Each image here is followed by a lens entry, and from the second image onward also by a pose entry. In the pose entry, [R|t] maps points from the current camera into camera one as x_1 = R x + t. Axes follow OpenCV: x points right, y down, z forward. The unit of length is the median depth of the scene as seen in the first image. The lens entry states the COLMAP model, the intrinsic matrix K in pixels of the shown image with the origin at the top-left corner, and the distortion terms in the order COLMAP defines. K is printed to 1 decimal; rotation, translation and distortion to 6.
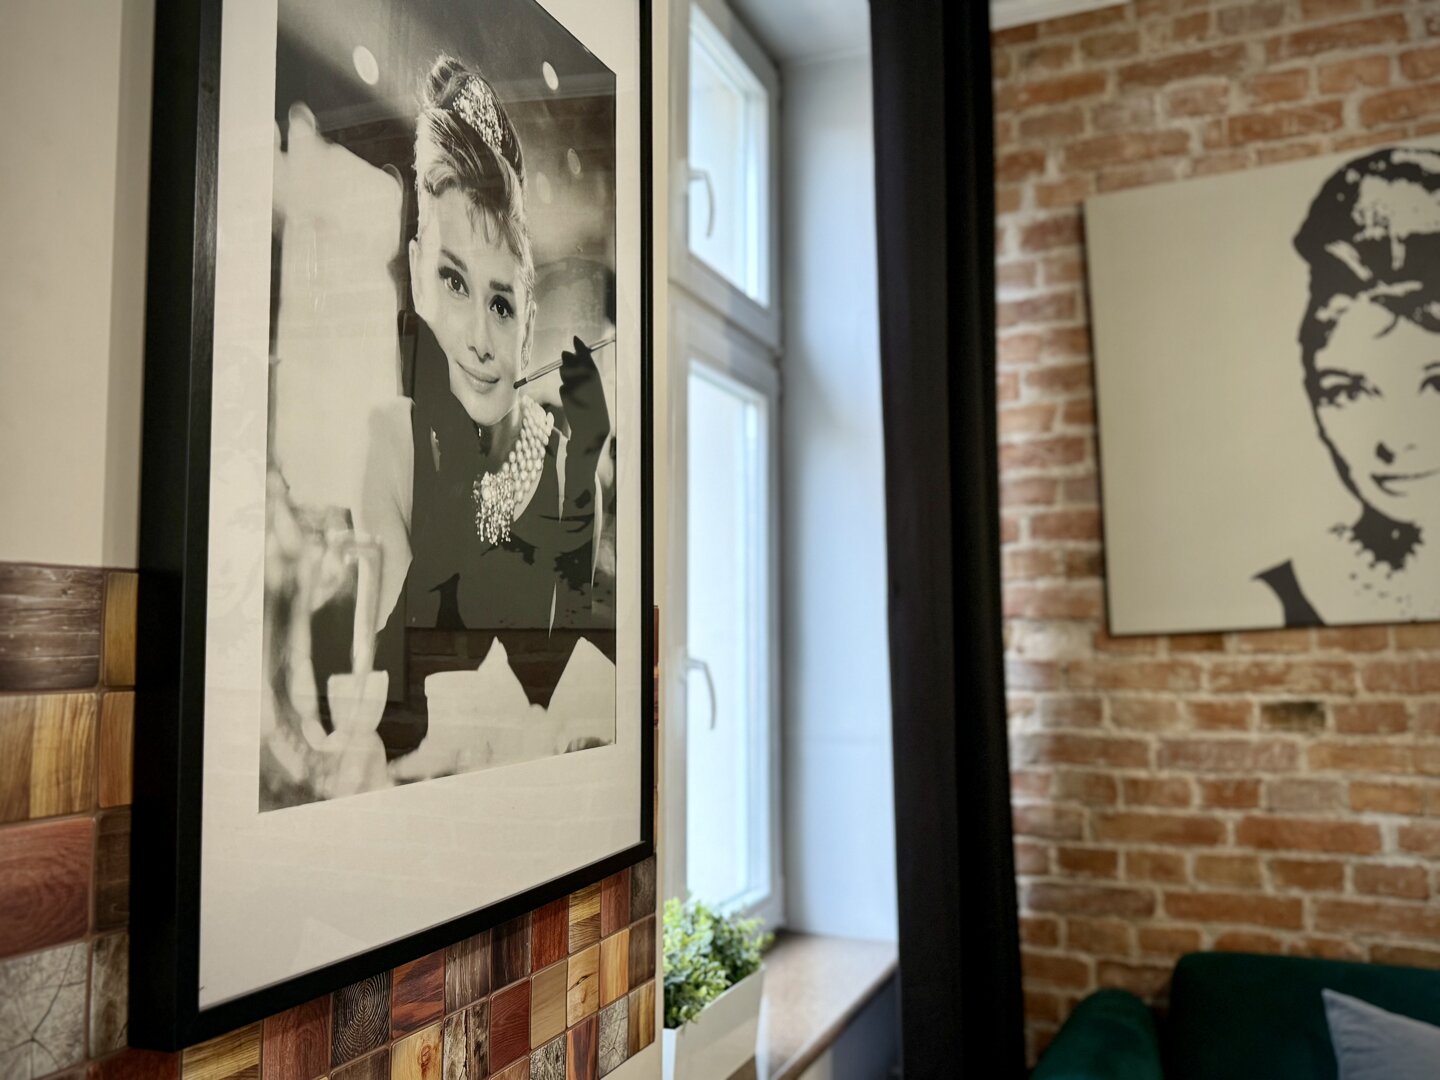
lens RADIAL K [[1178.4, 0, 712.1], [0, 1178.4, 552.3], [0, 0, 1]] dist [0.011988, -0.004435]
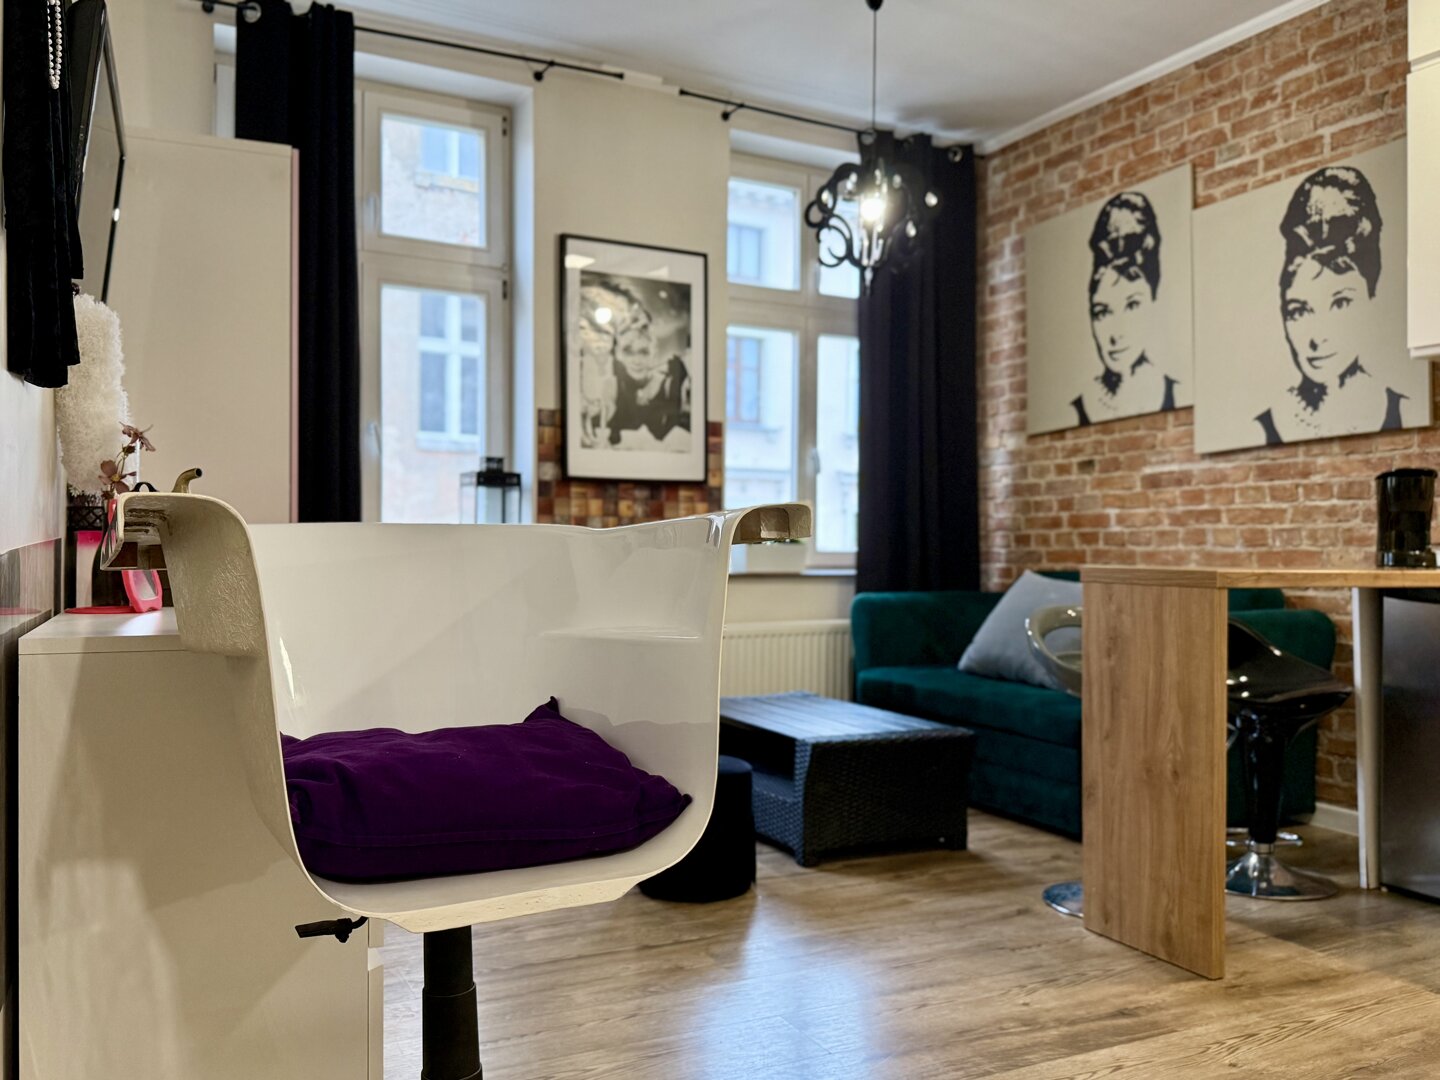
lens RADIAL K [[1224.0, 0, 722.4], [0, 1224.0, 566.6], [0, 0, 1]] dist [-0.007884, -0.014603]
pose [[0.771015, 0.011930, -0.636705, 1.388661], [0.041272, 0.996786, 0.068655, 0.137841], [0.635478, -0.079212, 0.768045, -1.141005]]
